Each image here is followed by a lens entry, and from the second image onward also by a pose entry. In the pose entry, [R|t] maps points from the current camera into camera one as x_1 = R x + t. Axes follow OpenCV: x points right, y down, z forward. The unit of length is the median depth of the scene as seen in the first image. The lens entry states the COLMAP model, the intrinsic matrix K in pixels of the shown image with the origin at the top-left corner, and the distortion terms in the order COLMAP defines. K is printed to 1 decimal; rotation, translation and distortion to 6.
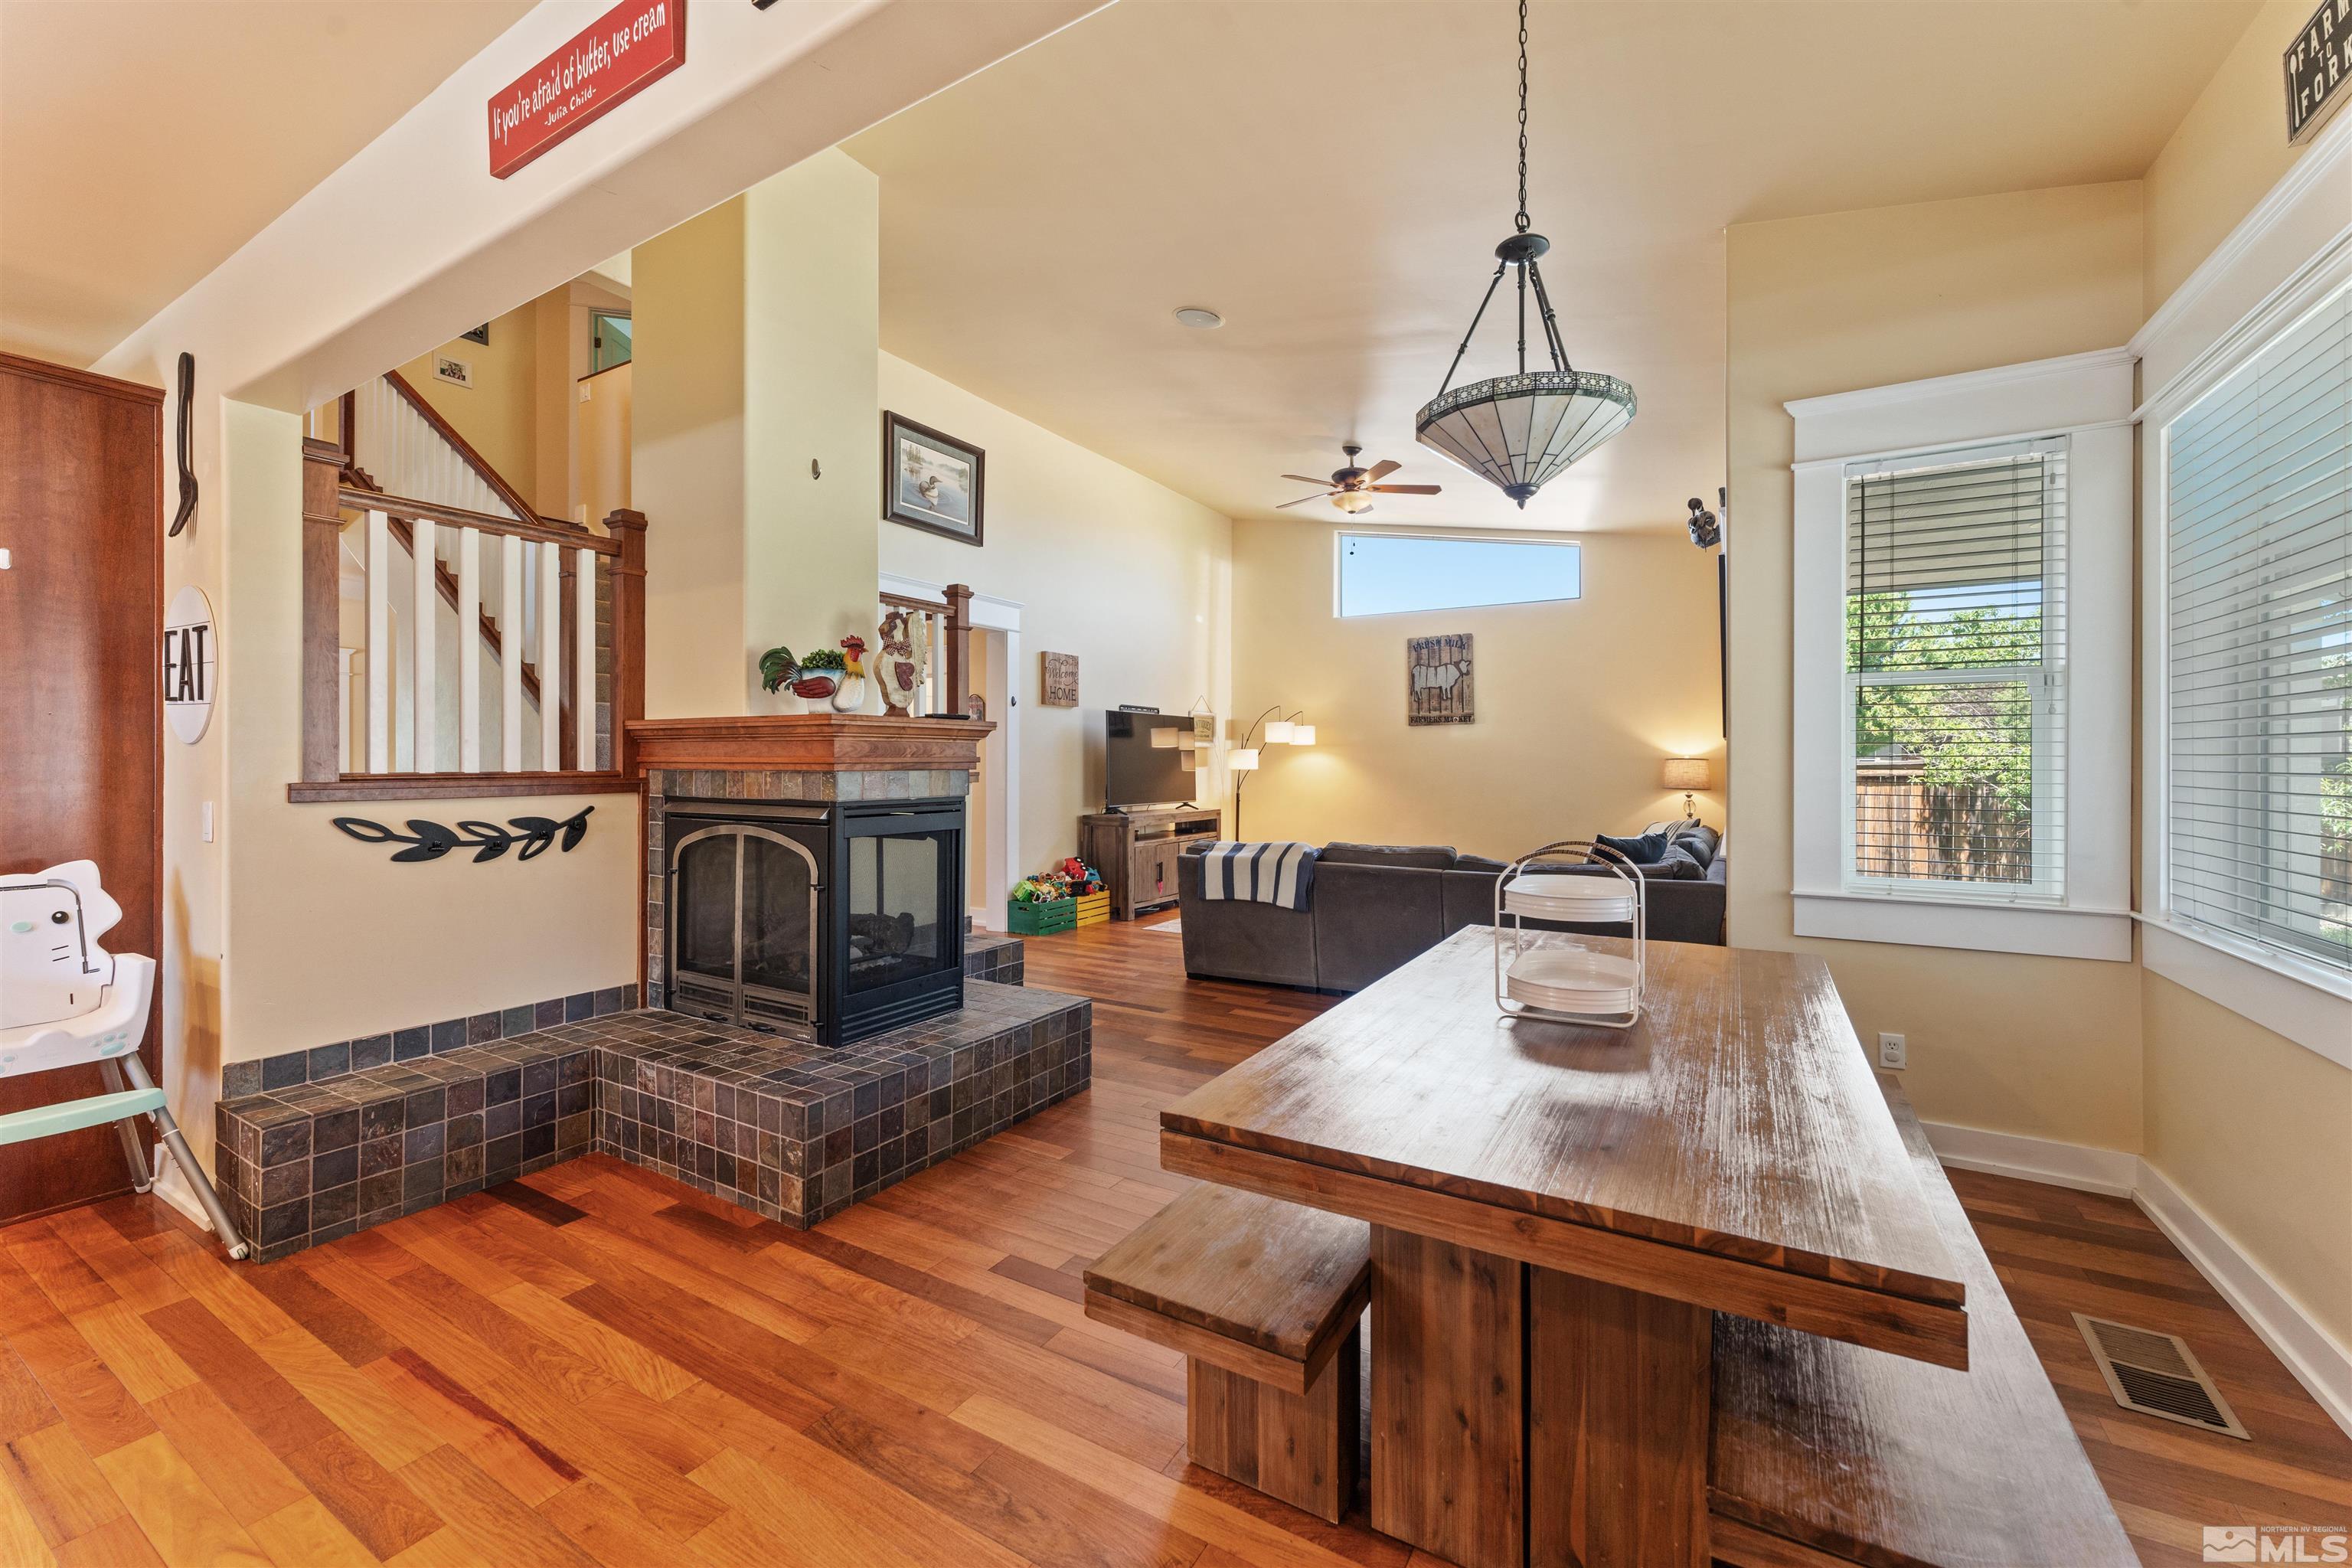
lens RADIAL K [[936.0, 0, 1170.1], [0, 936.0, 765.5], [0, 0, 1]] dist [0.000667, -0.000715]
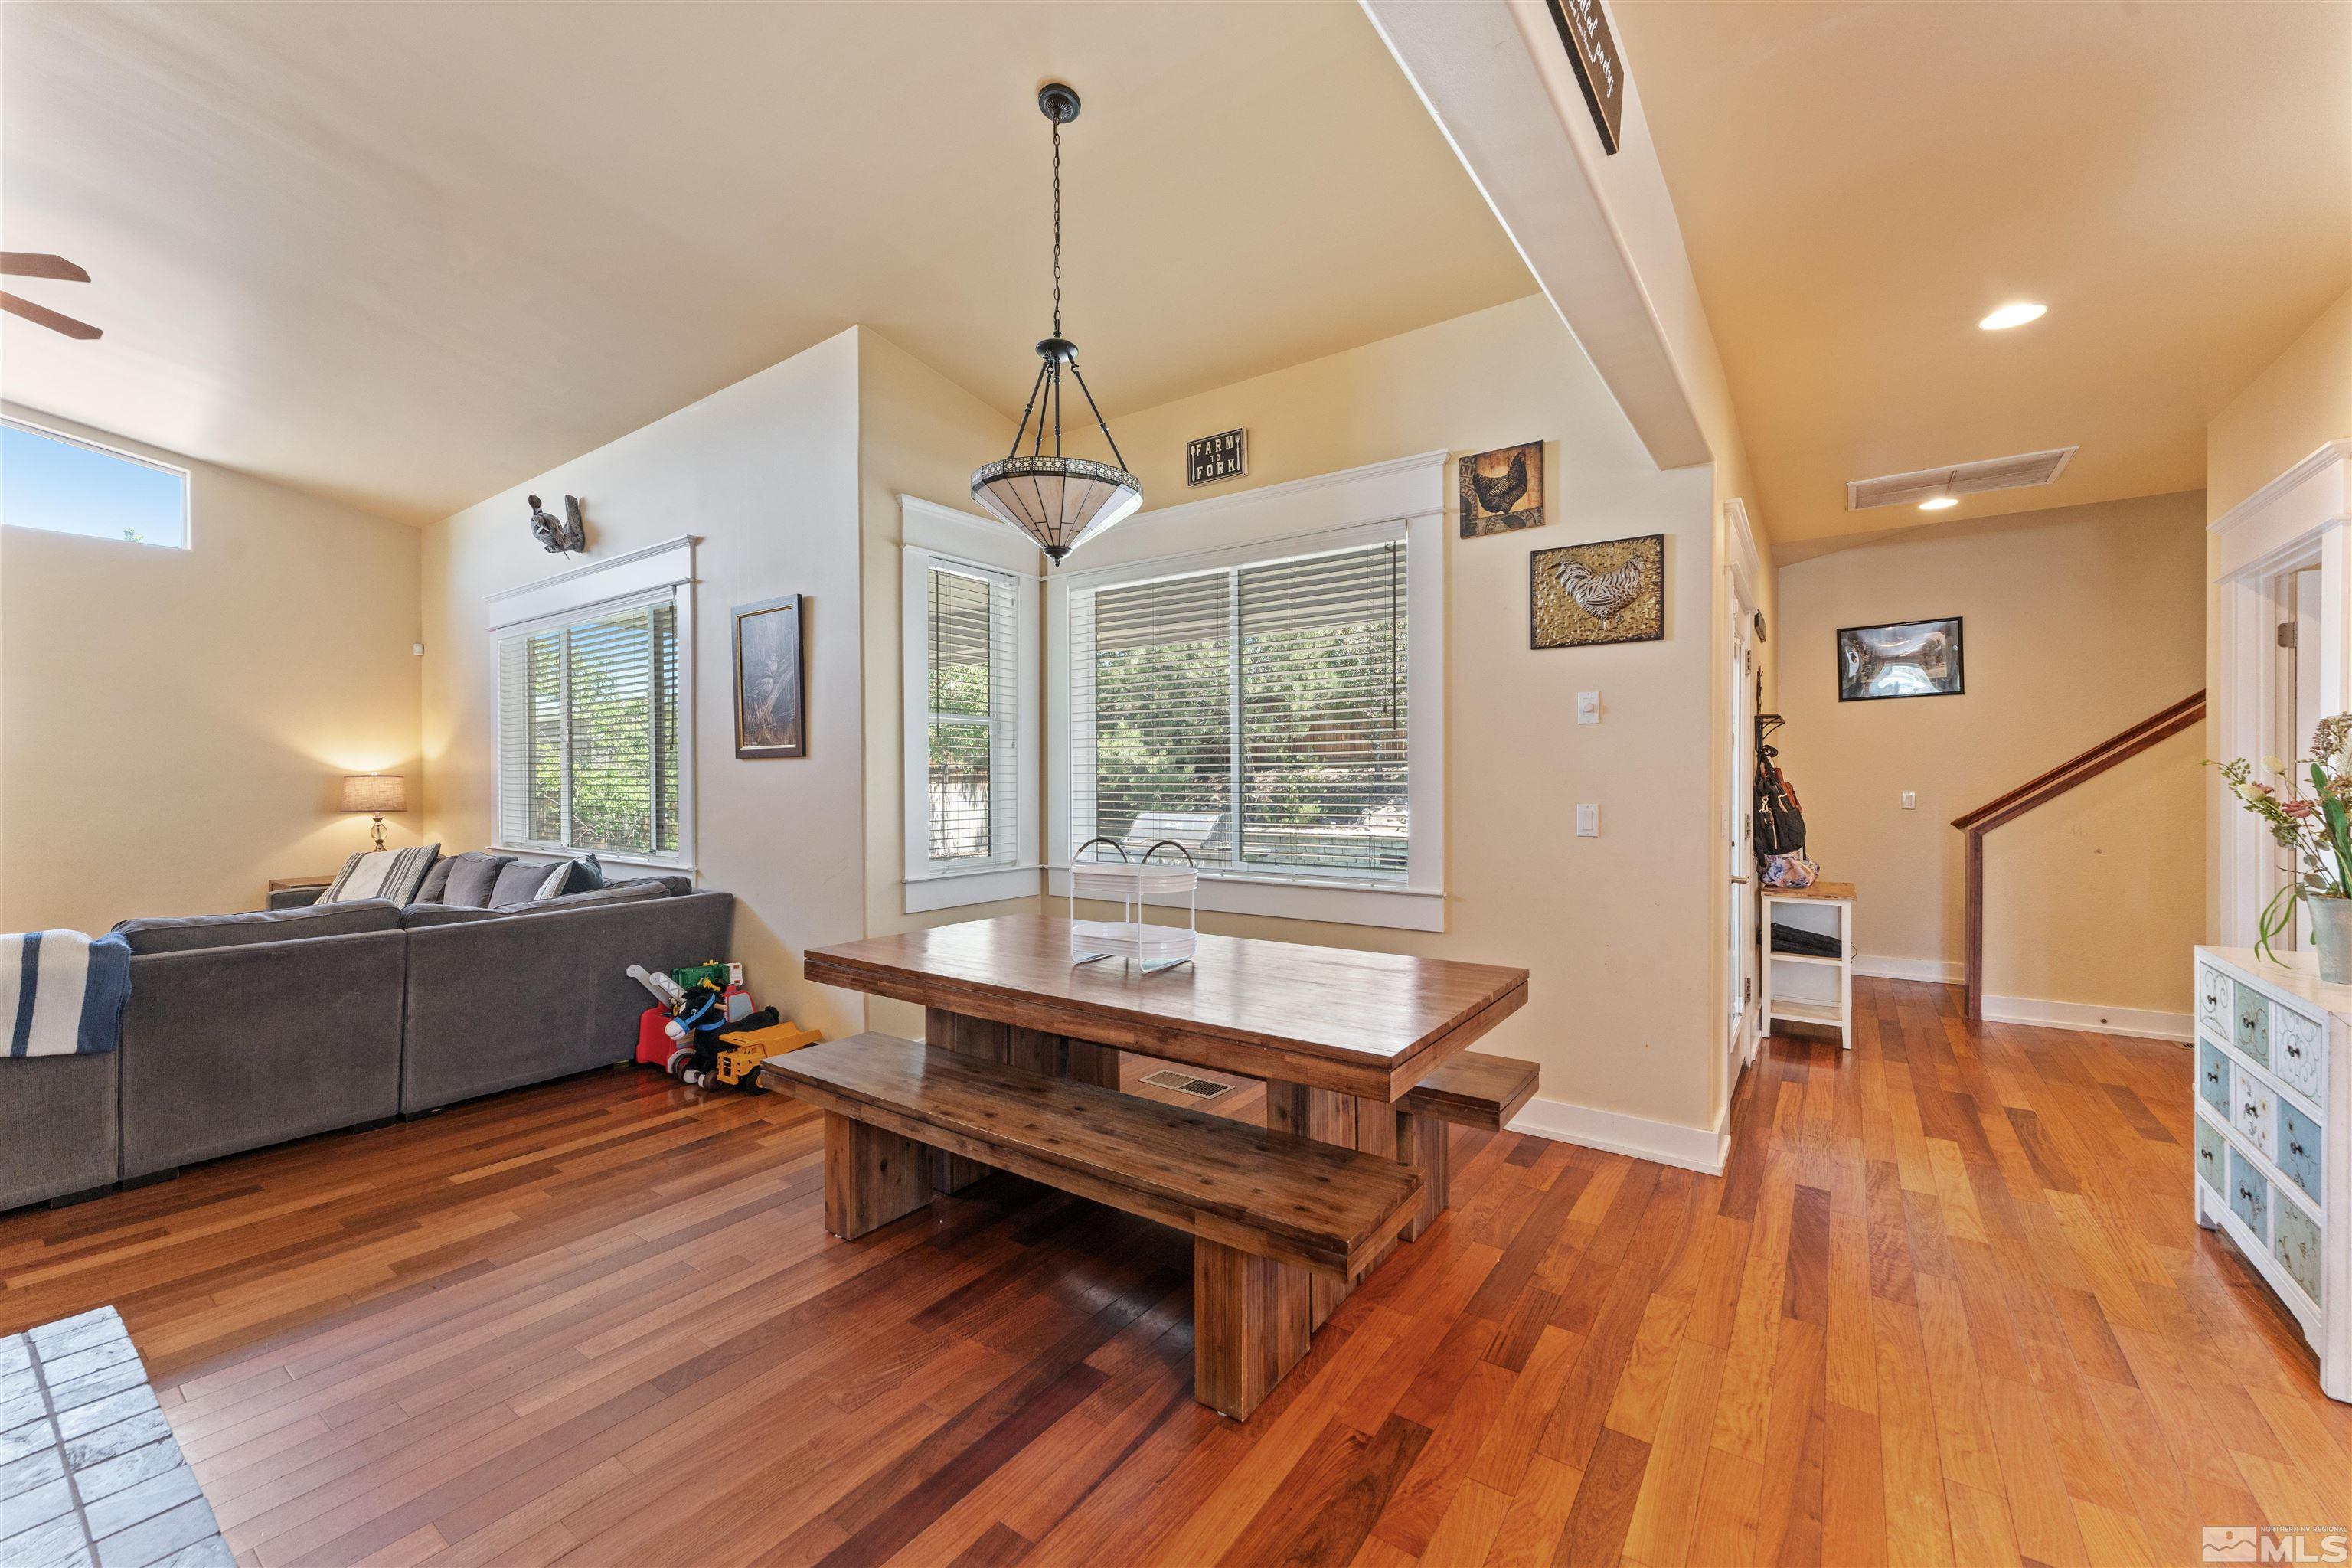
lens RADIAL K [[936.0, 0, 1171.5], [0, 936.0, 785.0], [0, 0, 1]] dist [0.000667, -0.000715]
pose [[0.081187, -0.007563, 0.996670, -0.283665], [0.006036, 0.999957, 0.007096, -0.000606], [-0.996681, 0.005440, 0.081229, 0.265364]]
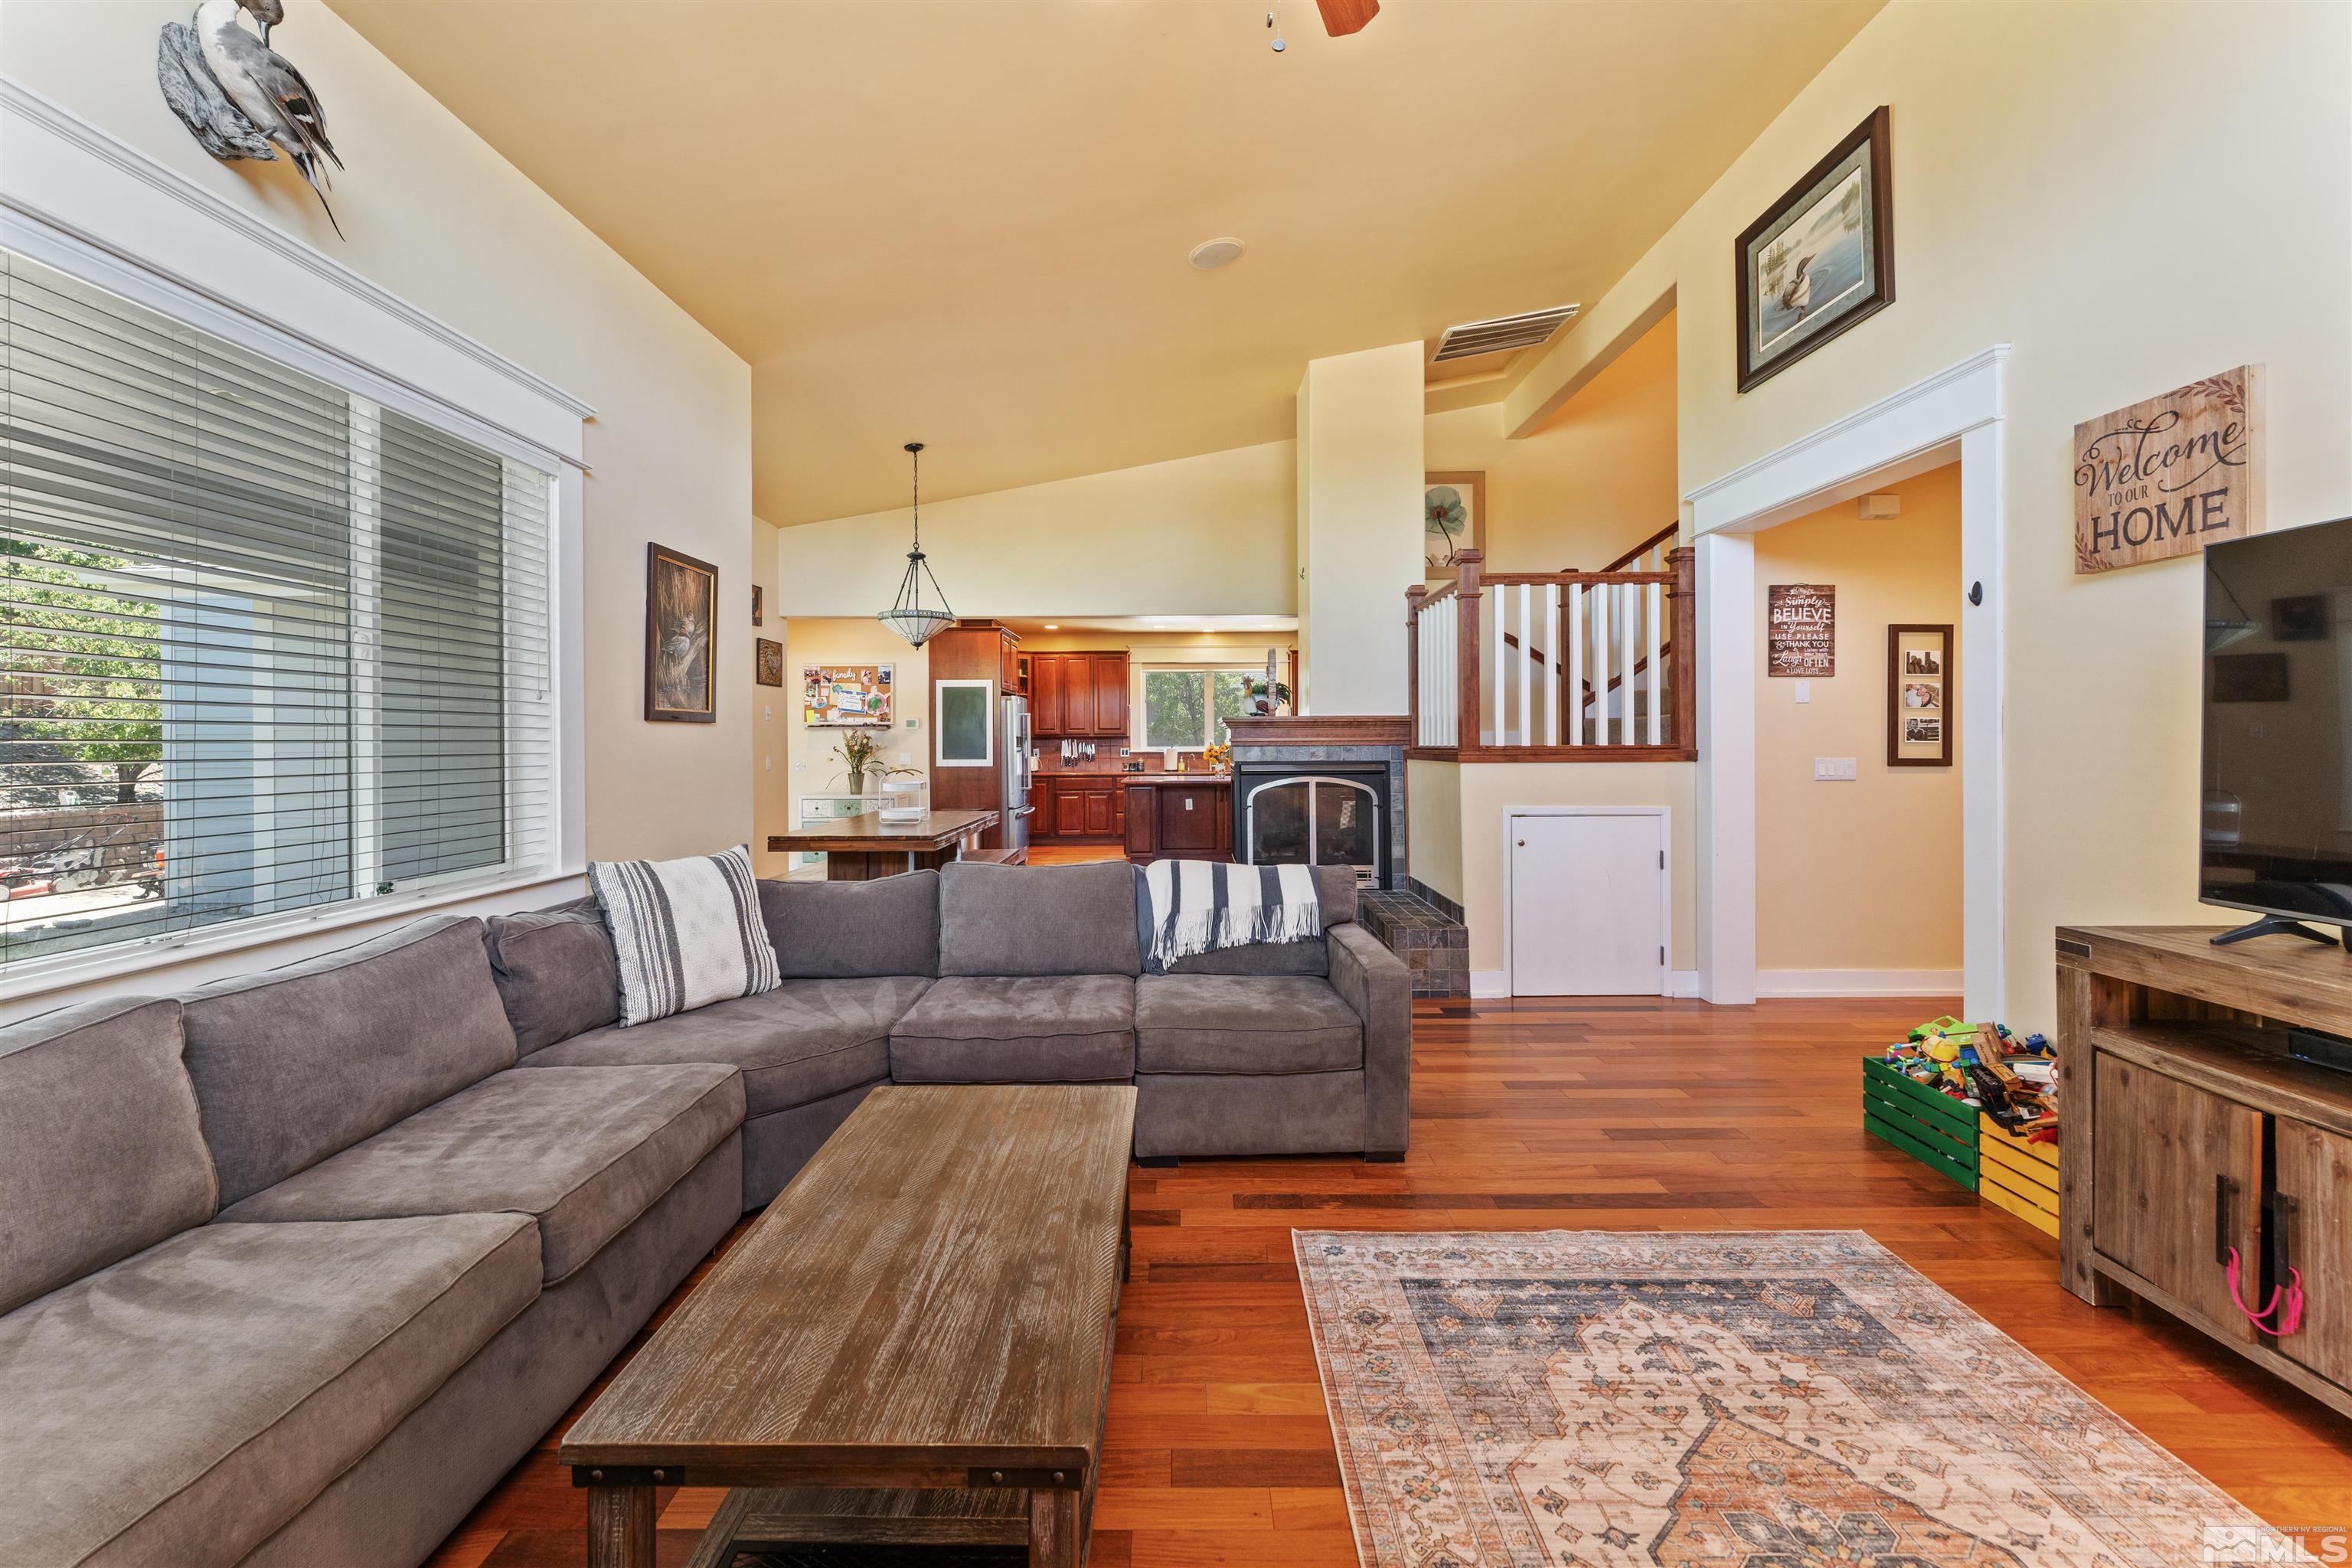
lens RADIAL K [[946.9, 0, 1172.9], [0, 946.9, 728.5], [0, 0, 1]] dist [-0.001626, -0.000127]
pose [[-0.861381, -0.002718, -0.507953, 0.404743], [0.002923, 0.999943, -0.010307, -0.004687], [0.507952, -0.010364, -0.861323, 1.328063]]
